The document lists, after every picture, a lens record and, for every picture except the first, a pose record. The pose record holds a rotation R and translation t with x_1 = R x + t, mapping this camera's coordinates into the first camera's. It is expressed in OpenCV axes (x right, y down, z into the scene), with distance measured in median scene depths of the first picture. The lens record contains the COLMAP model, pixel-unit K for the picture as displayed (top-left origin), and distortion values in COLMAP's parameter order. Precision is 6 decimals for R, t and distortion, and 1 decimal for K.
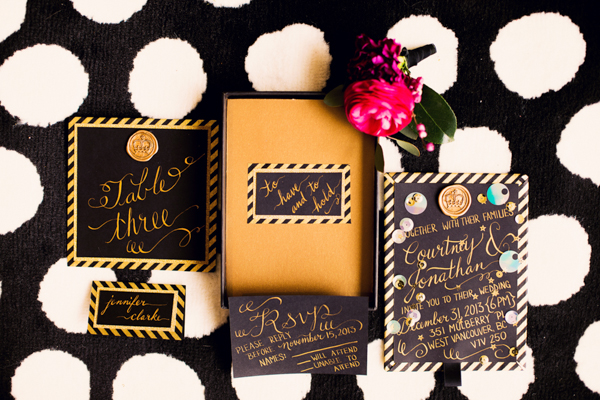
lens RADIAL K [[902.5, 0, 311.6], [0, 902.5, 199.8], [0, 0, 1]] dist [-0.139054, 0.092700]
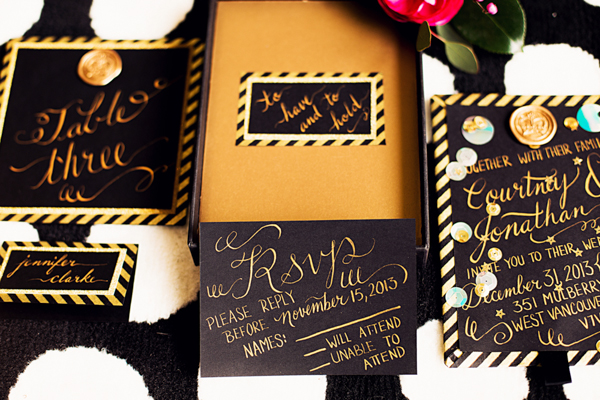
lens RADIAL K [[902.5, 0, 311.6], [0, 902.5, 199.8], [0, 0, 1]] dist [-0.139054, 0.092700]
pose [[0.999709, 0.003876, -0.023827, 0.003561], [-0.014026, 0.896587, -0.442646, 0.363021], [0.019647, 0.442851, 0.896380, 0.396438]]
